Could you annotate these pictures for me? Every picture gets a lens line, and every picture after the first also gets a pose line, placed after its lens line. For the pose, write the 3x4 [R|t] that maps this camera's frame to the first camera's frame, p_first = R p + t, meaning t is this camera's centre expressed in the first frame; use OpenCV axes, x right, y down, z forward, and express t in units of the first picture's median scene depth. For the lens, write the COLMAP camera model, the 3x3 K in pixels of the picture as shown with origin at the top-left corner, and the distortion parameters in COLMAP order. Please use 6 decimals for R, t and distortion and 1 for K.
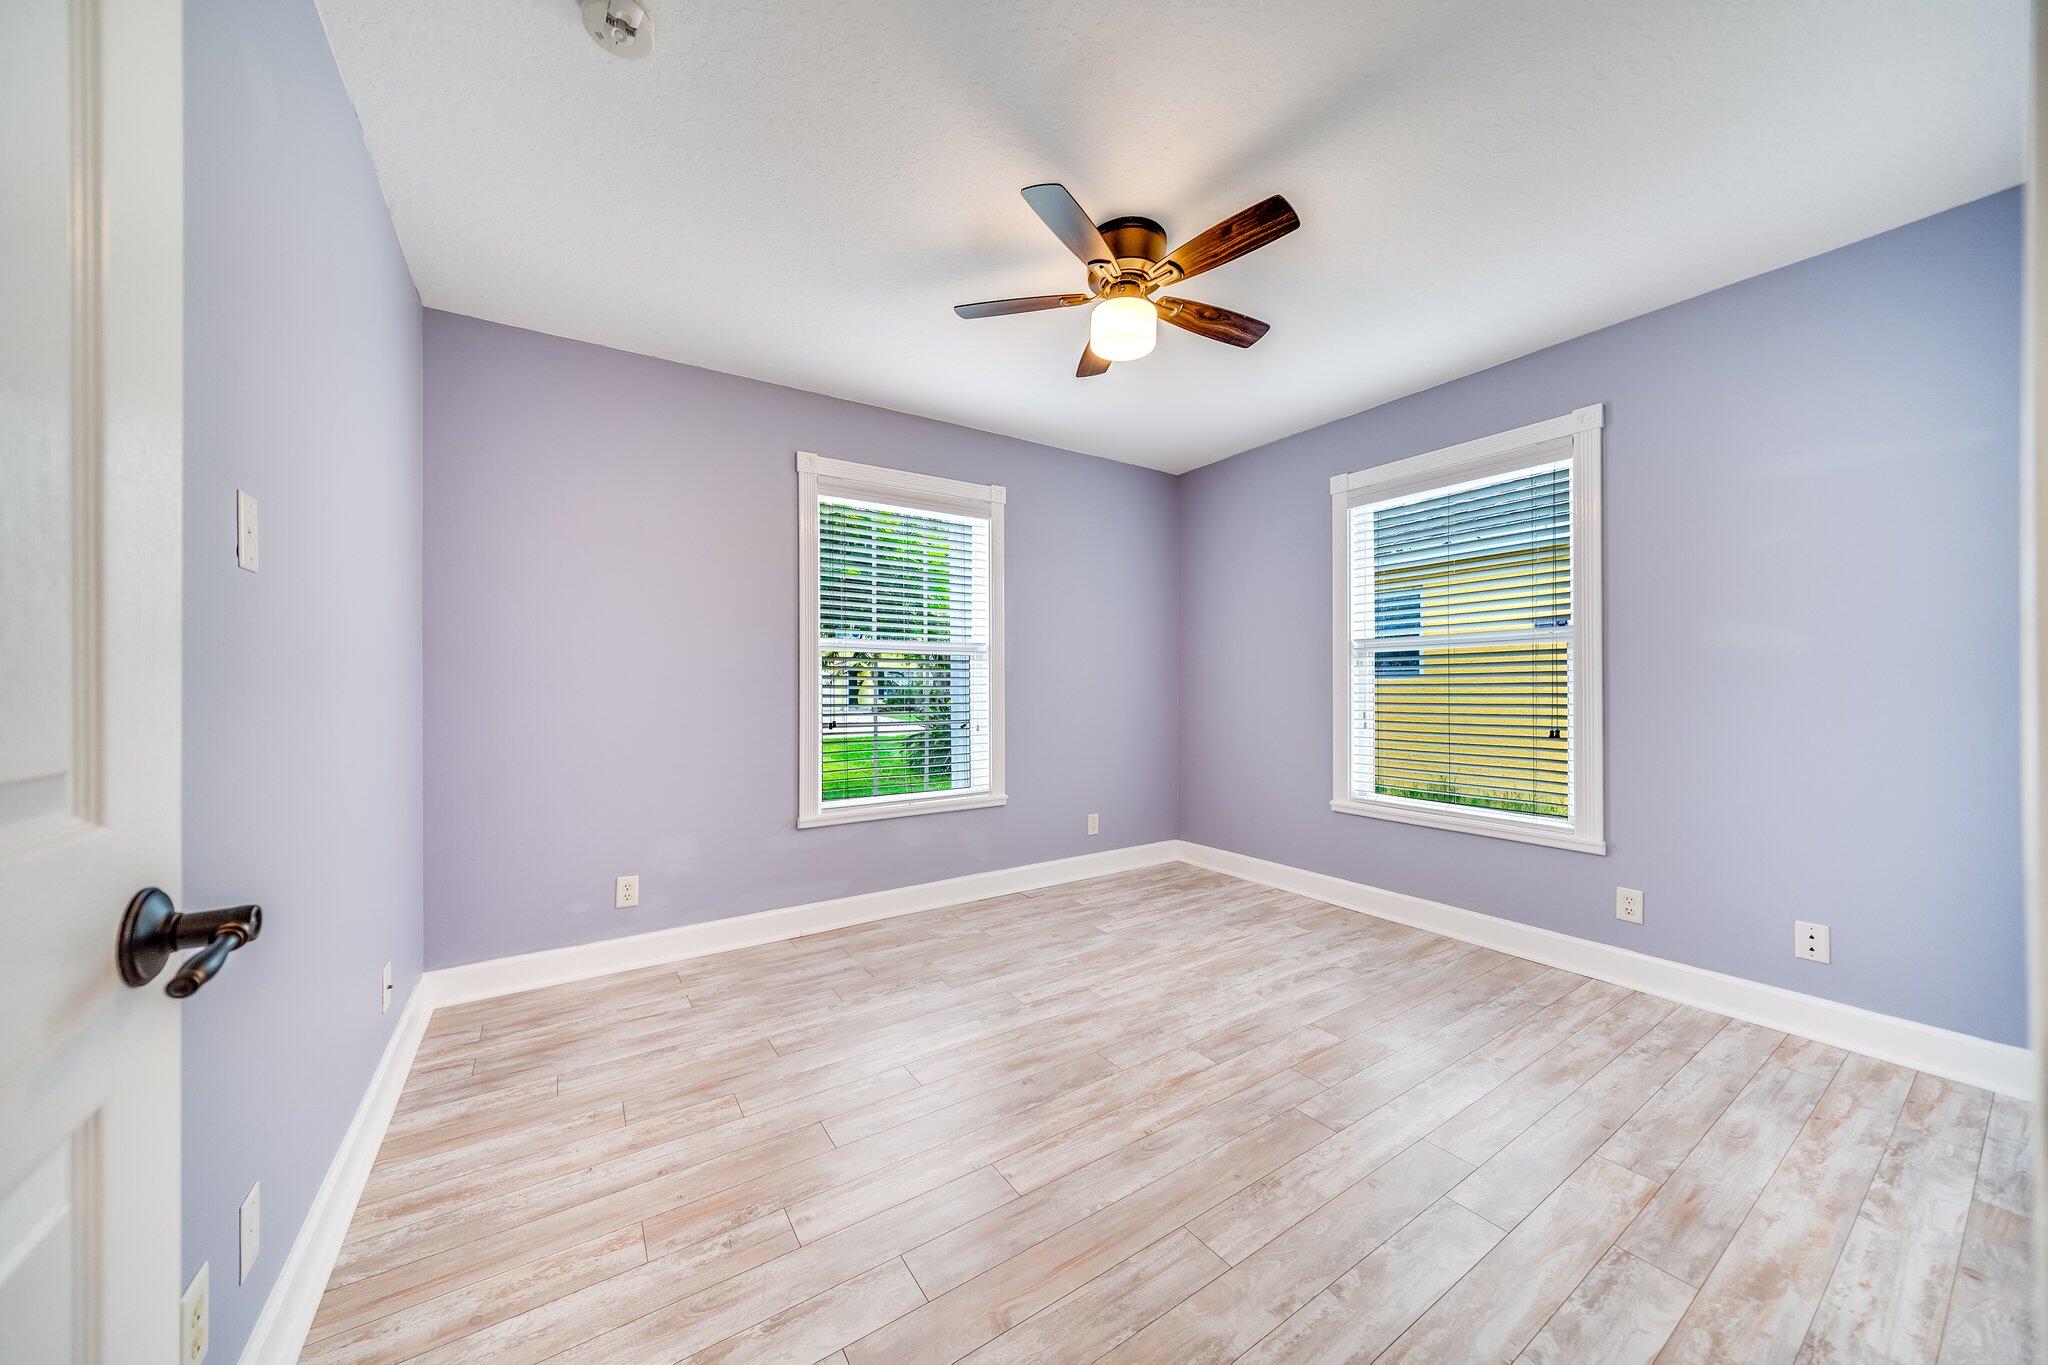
lens RADIAL K [[710.8, 0, 1047.6], [0, 710.8, 683.2], [0, 0, 1]] dist [-0.004911, 0.000849]
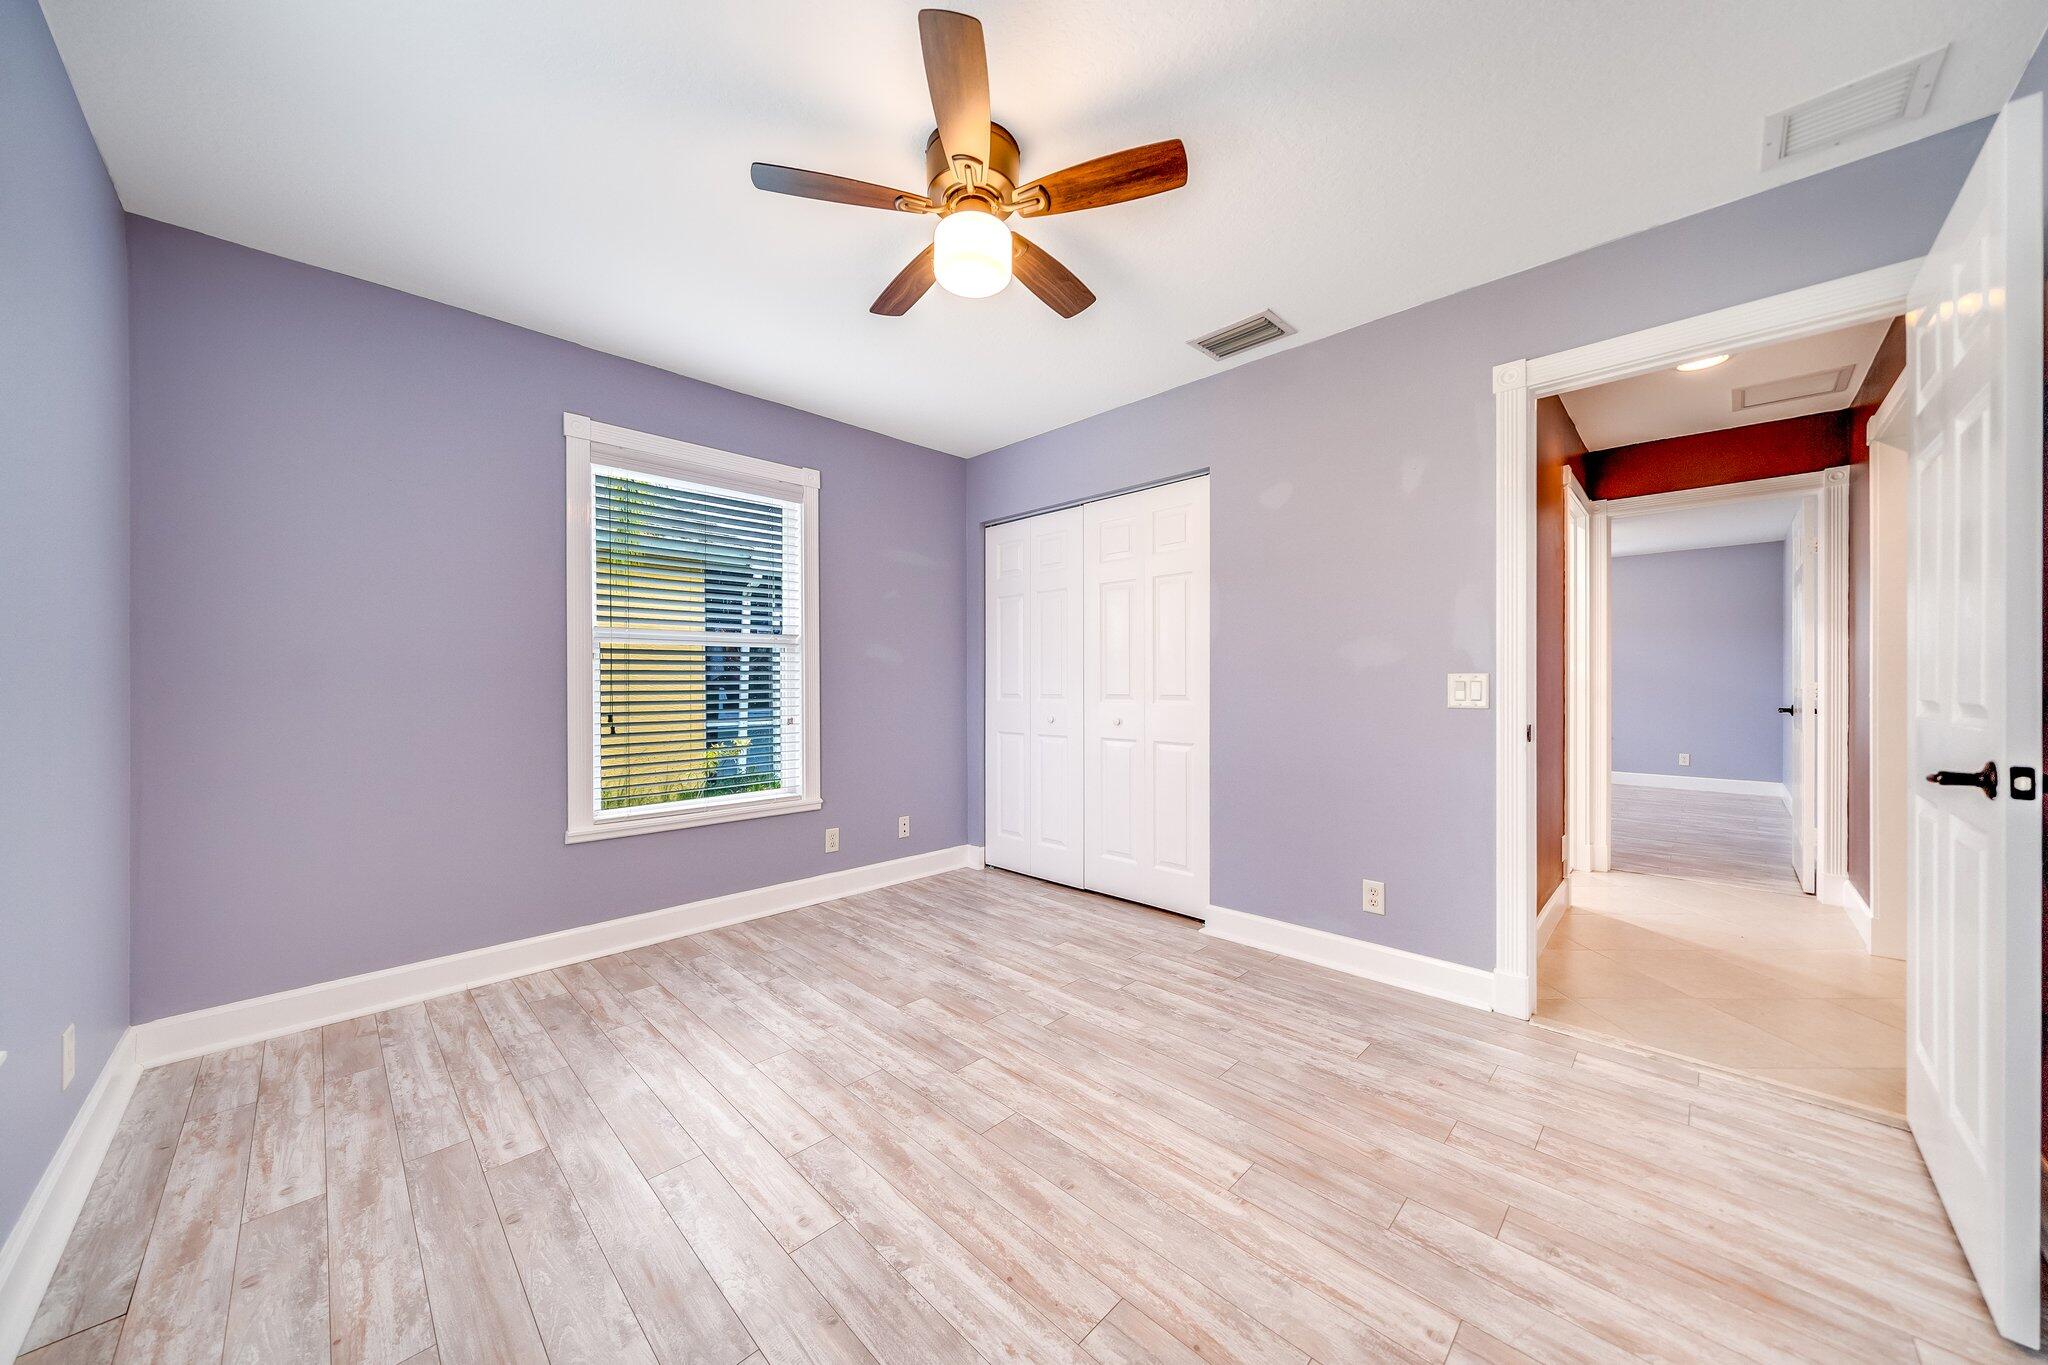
lens RADIAL K [[710.8, 0, 983.6], [0, 710.8, 684.4], [0, 0, 1]] dist [-0.004911, 0.000849]
pose [[-0.168230, -0.000180, 0.985748, -0.603318], [0.000471, 1.000000, 0.000263, 0.007398], [-0.985748, 0.000509, -0.168230, 0.941325]]
